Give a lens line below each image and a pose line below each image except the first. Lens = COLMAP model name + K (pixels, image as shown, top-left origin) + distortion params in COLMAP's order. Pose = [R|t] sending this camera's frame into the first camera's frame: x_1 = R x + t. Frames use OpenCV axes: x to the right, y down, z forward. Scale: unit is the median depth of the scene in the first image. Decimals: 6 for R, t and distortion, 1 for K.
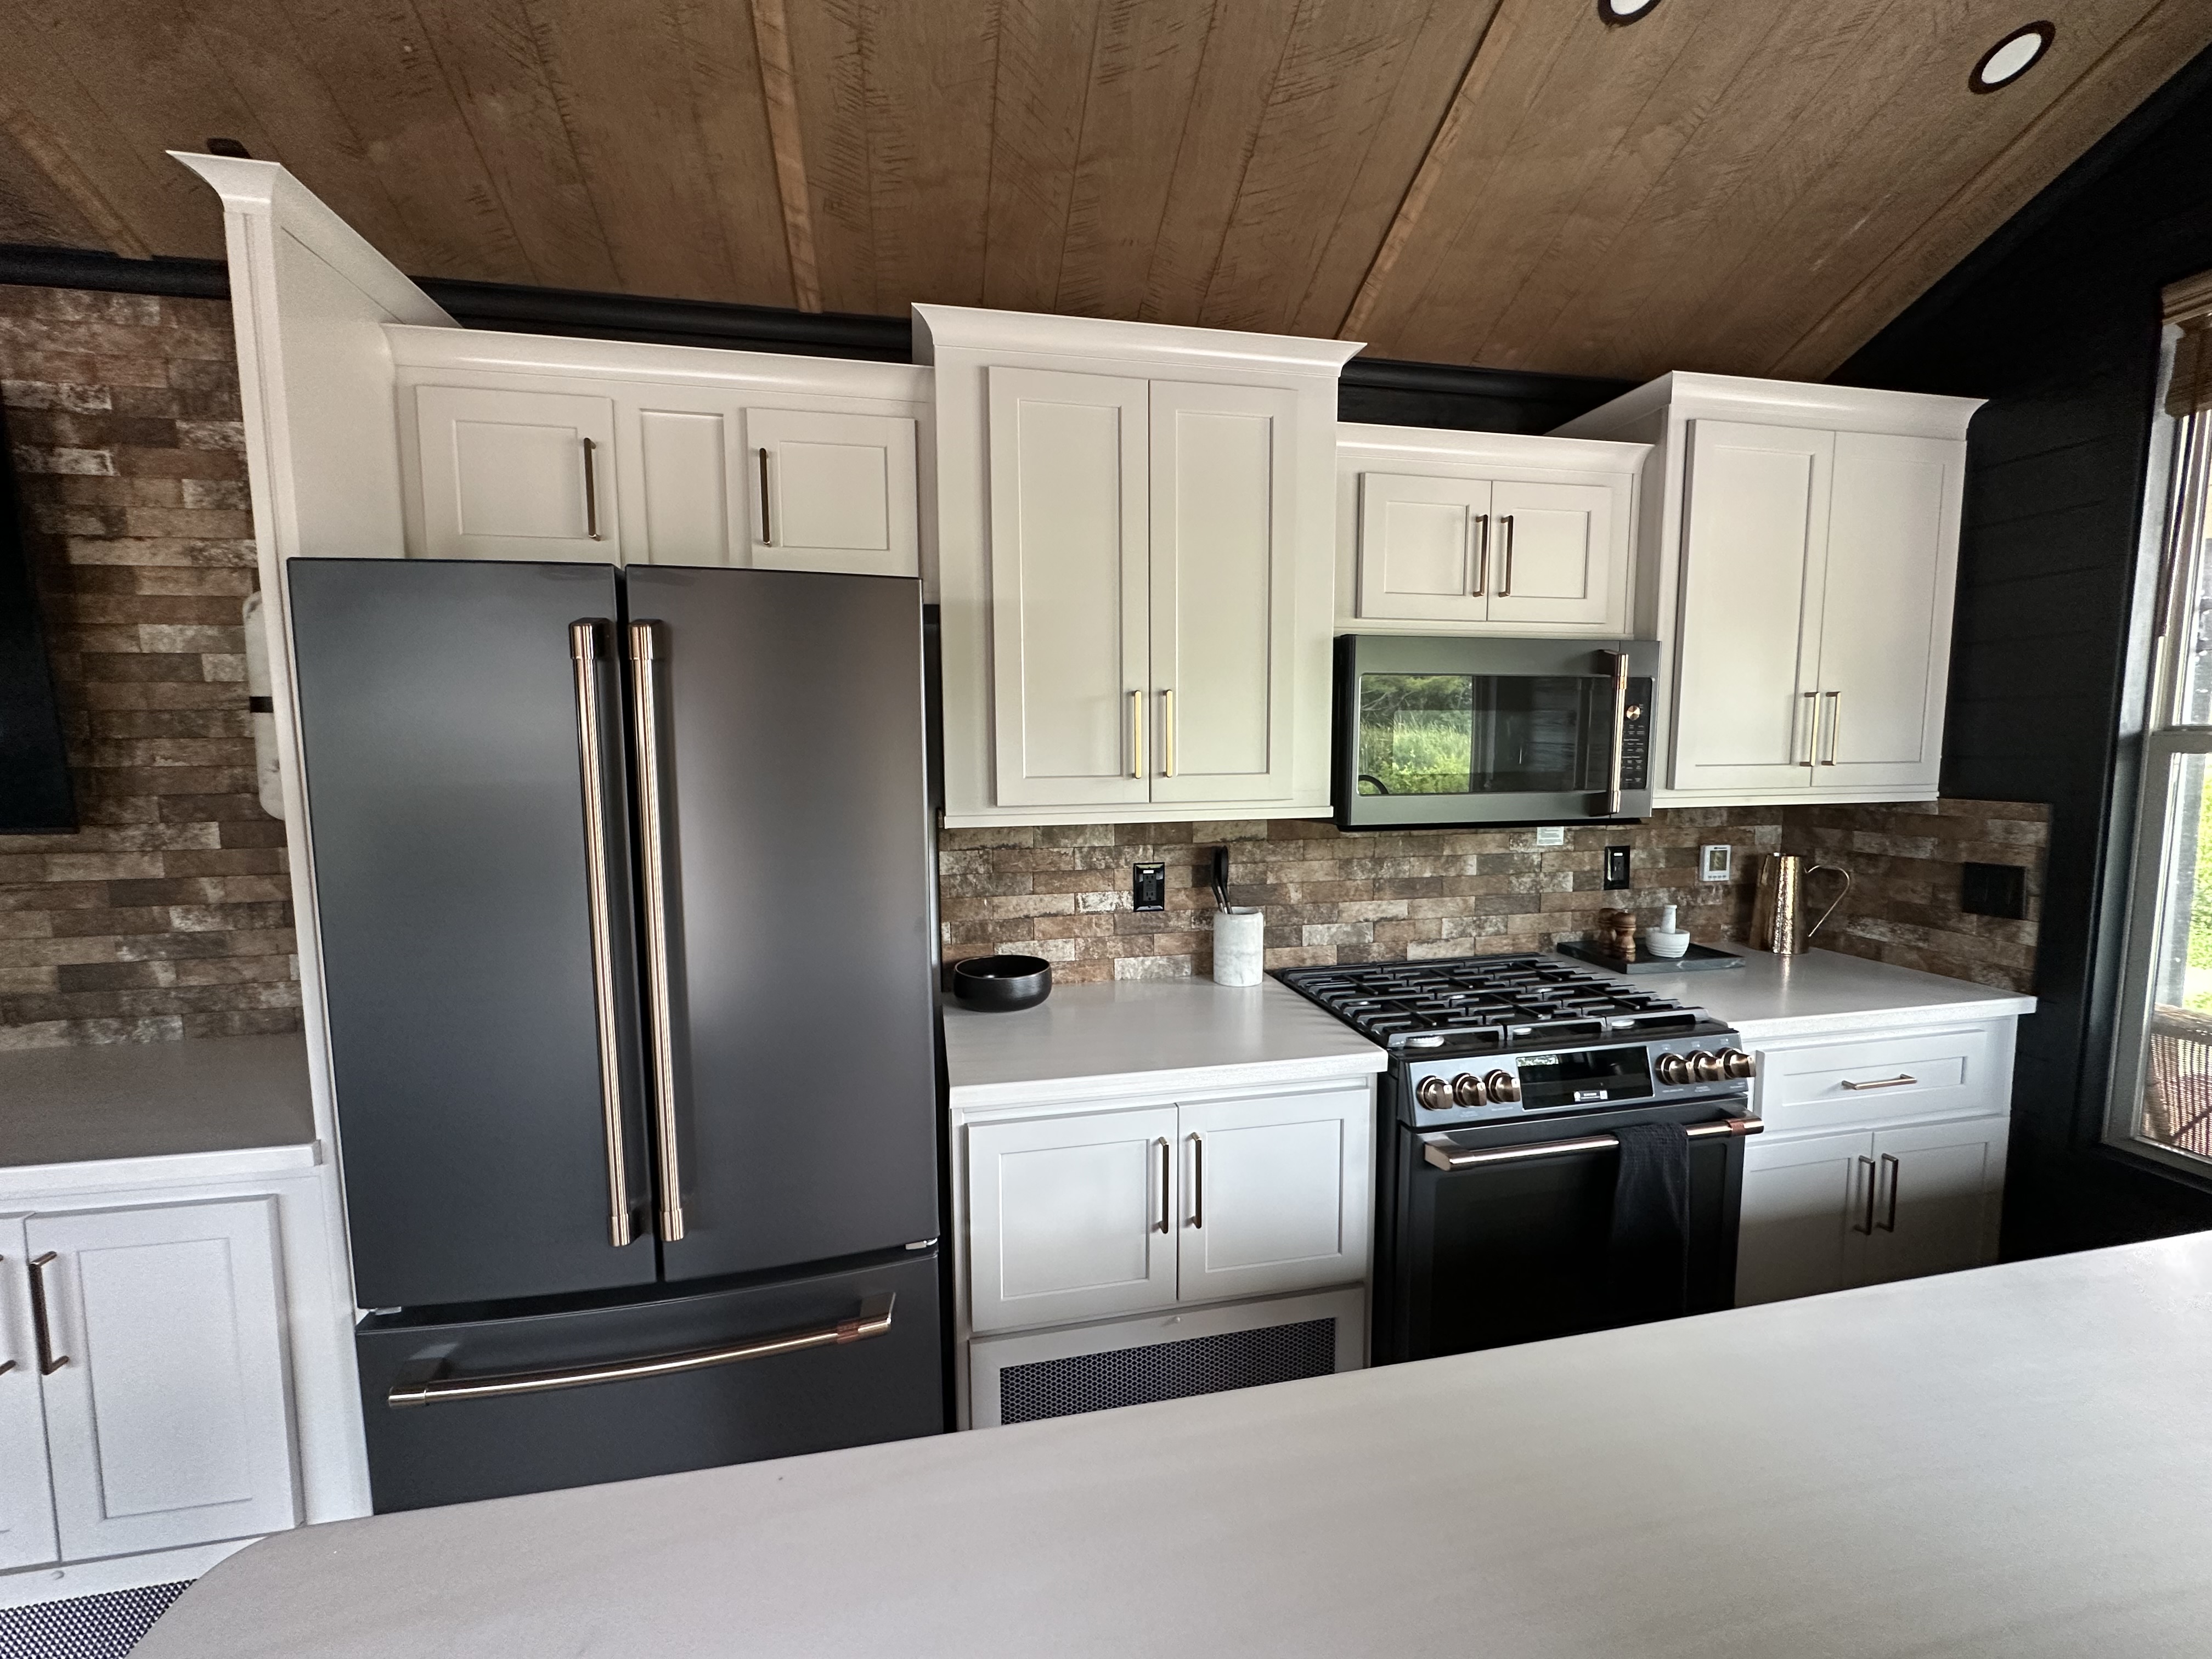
lens RADIAL K [[881.8, 0, 1110.7], [0, 881.8, 825.8], [0, 0, 1]] dist [-0.003368, 0.000683]
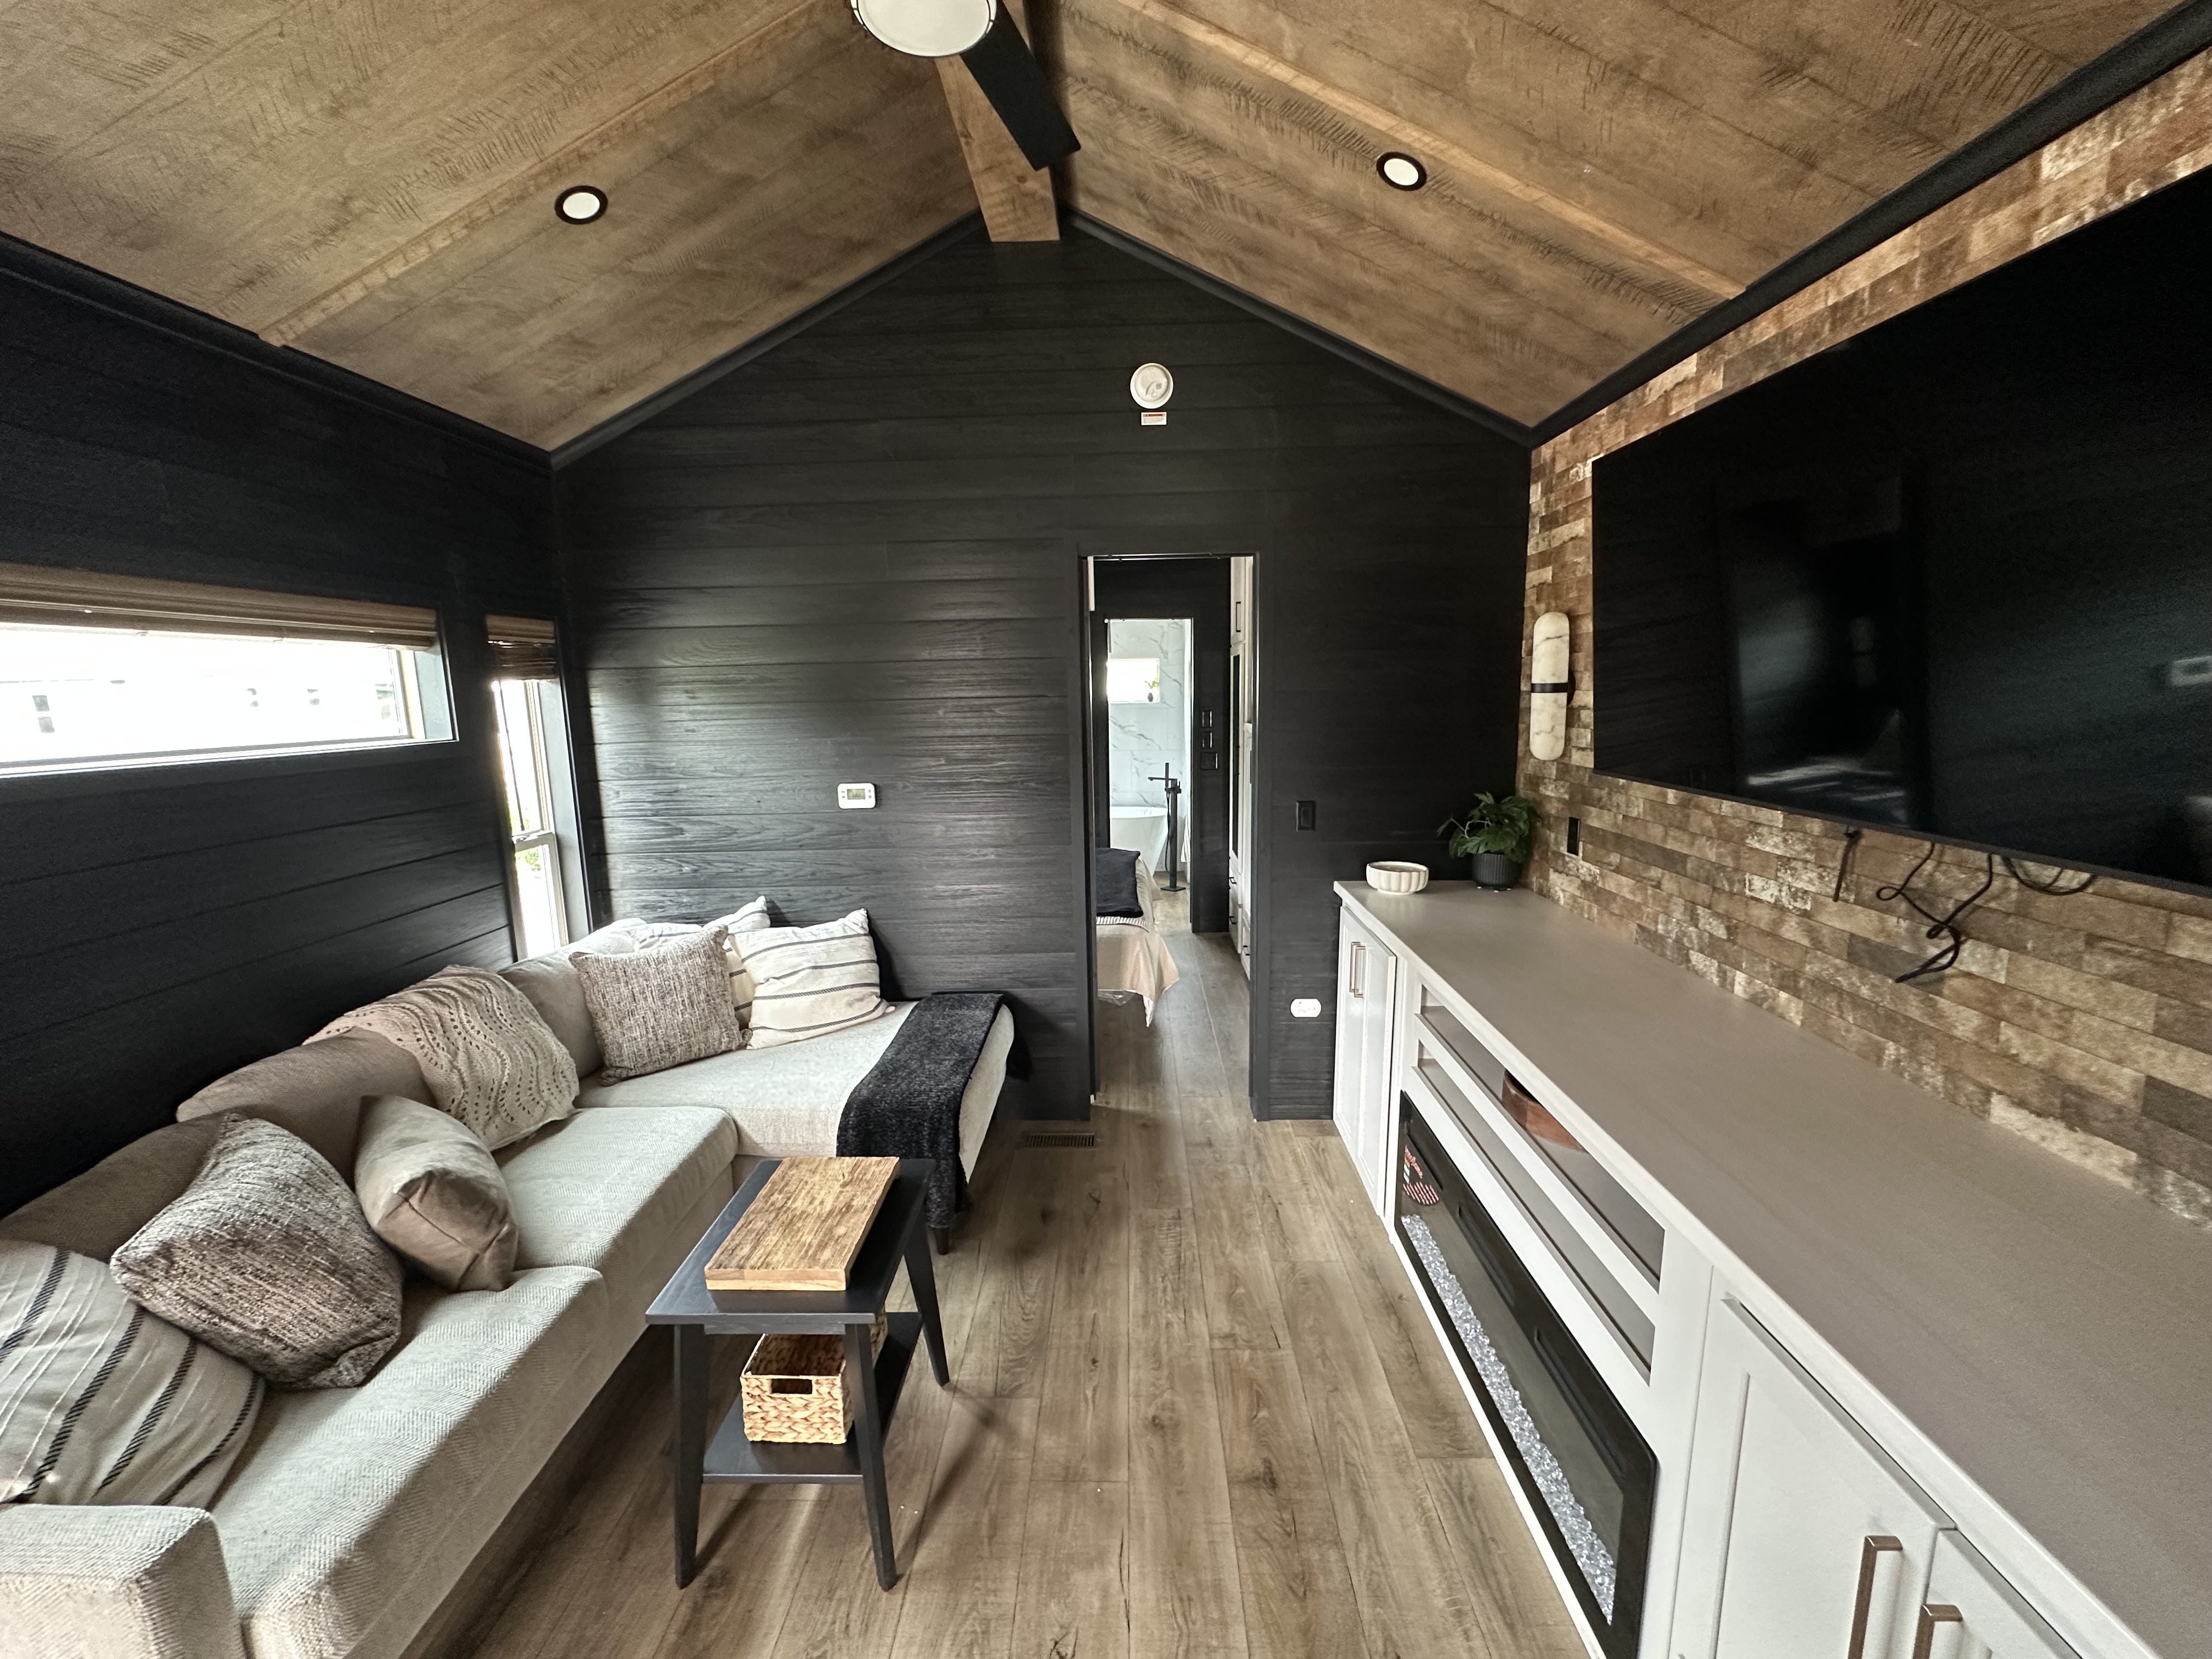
lens RADIAL K [[881.8, 0, 1098.7], [0, 881.8, 827.8], [0, 0, 1]] dist [-0.003368, 0.000683]
pose [[-0.232891, 0.162642, -0.958806, -0.399327], [-0.062940, 0.981328, 0.181750, -0.097957], [0.970464, 0.102675, -0.218306, 0.349935]]
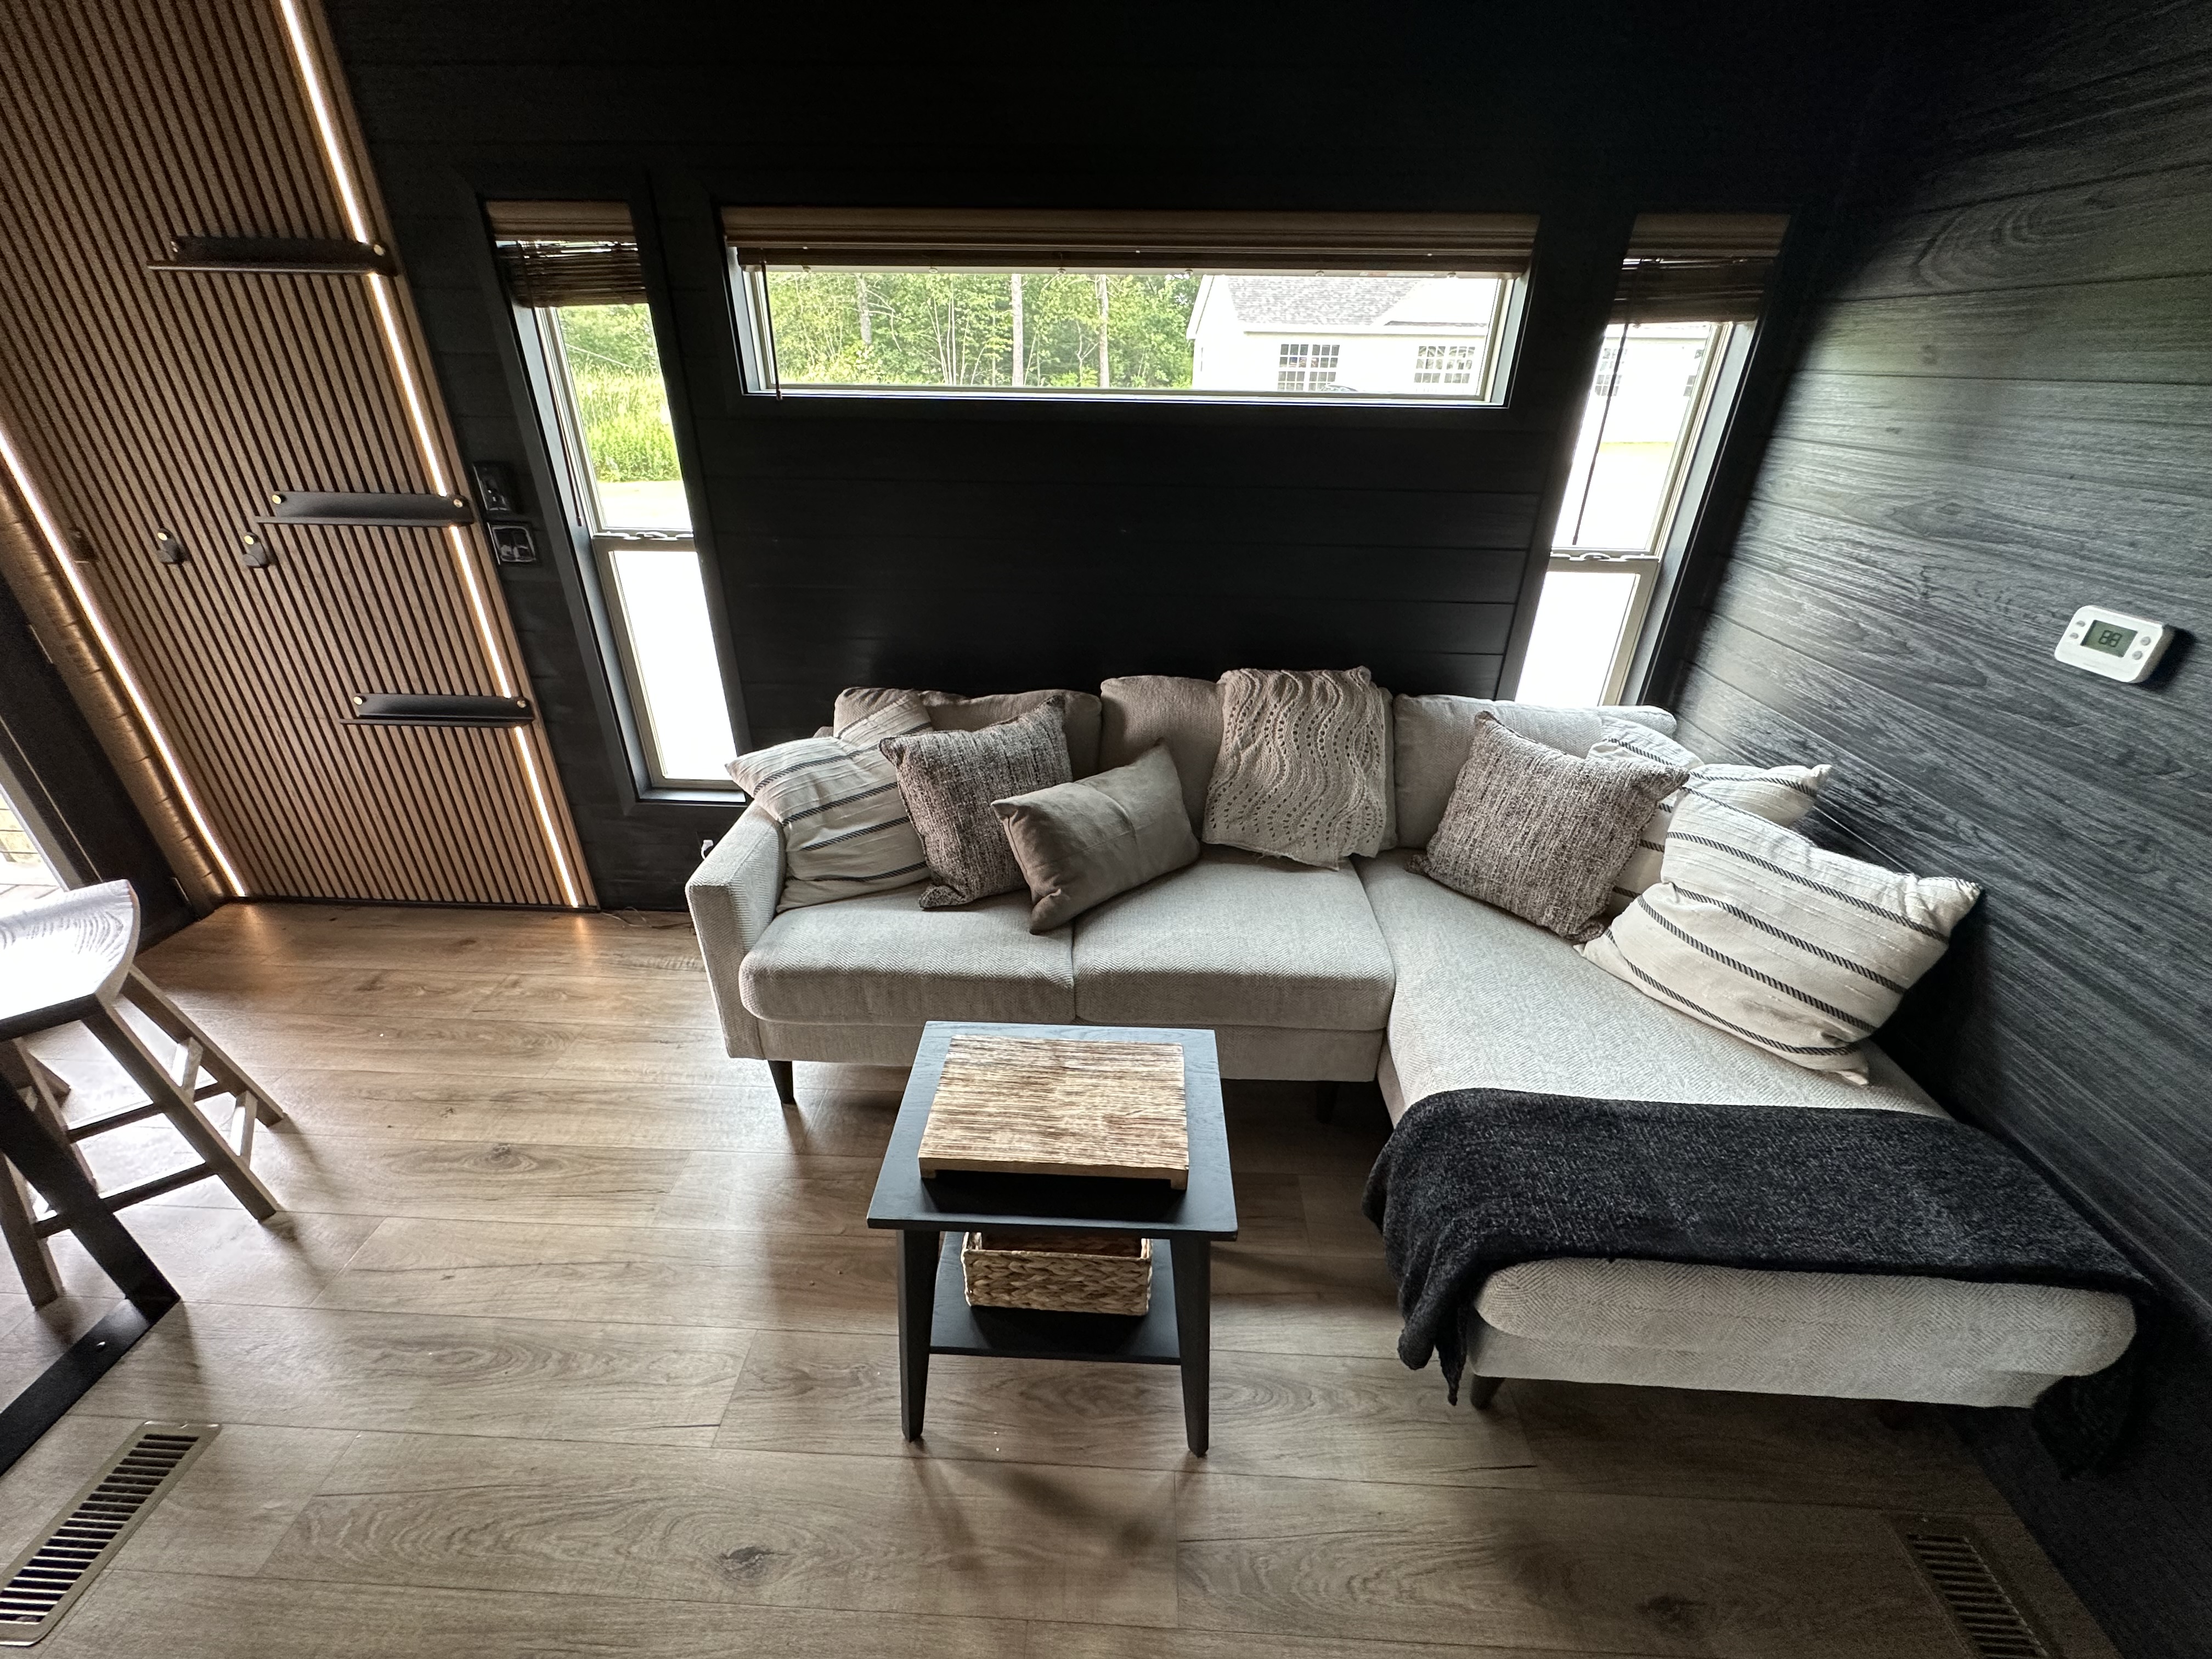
lens RADIAL K [[881.8, 0, 1099.9], [0, 881.8, 823.8], [0, 0, 1]] dist [-0.003368, 0.000683]
pose [[-0.970667, -0.119770, 0.208470, -1.387498], [0.013760, 0.837992, 0.545509, -0.088604], [-0.240032, 0.532376, -0.811764, 0.346982]]
